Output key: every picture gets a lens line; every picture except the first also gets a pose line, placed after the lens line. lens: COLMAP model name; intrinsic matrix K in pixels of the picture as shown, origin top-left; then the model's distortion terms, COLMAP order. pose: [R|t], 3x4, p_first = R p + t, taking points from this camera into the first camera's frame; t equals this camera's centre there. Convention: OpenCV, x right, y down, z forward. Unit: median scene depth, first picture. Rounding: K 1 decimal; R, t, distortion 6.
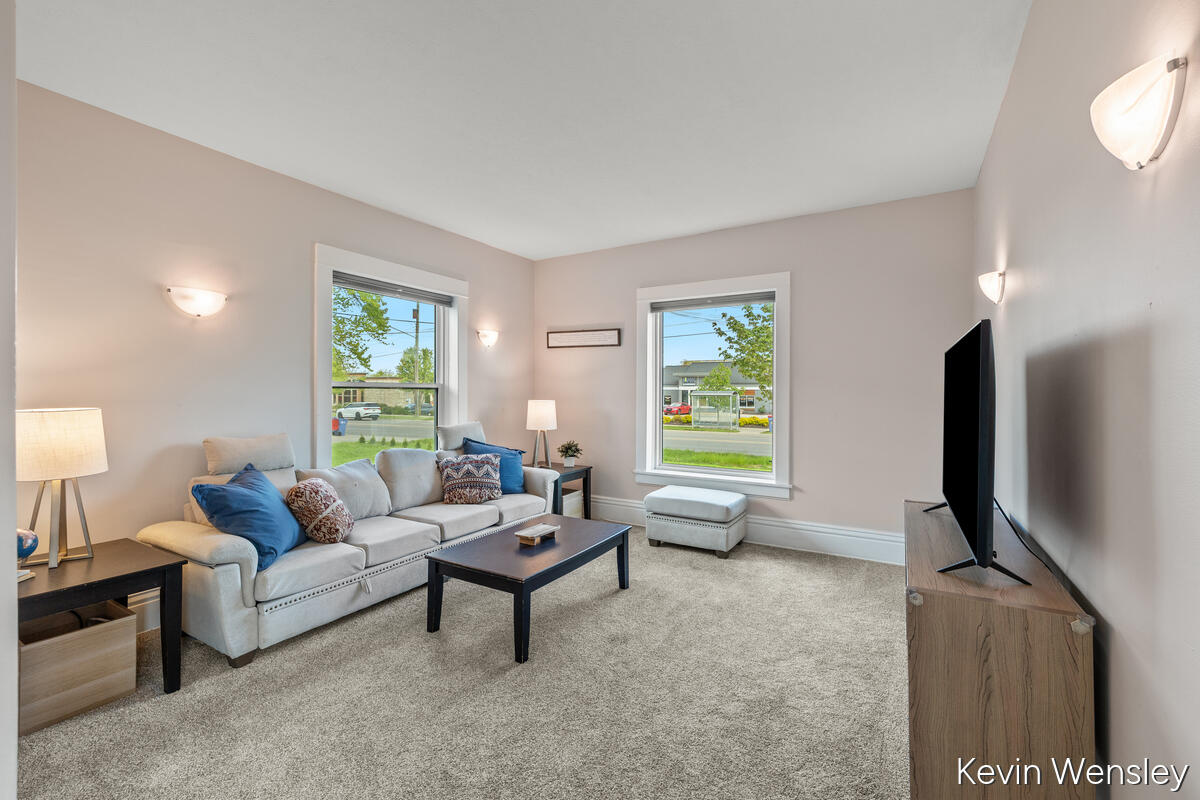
lens RADIAL K [[507.9, 0, 601.1], [0, 507.9, 389.8], [0, 0, 1]] dist [0.001258, 0.000072]
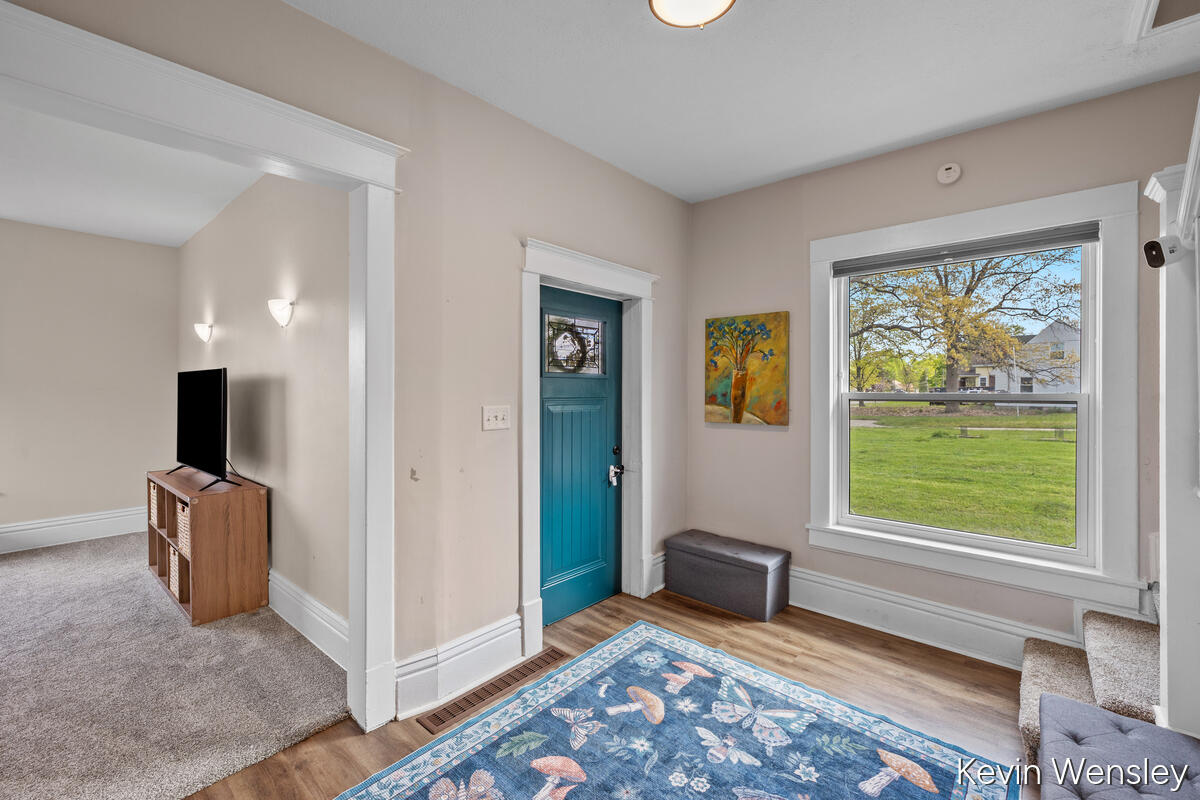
lens RADIAL K [[507.9, 0, 601.1], [0, 507.9, 389.8], [0, 0, 1]] dist [0.001258, 0.000072]
pose [[0.172591, -0.006592, 0.984971, -0.709508], [-0.006865, 0.999945, 0.007895, -0.047120], [-0.984970, -0.008124, 0.172537, -0.619624]]
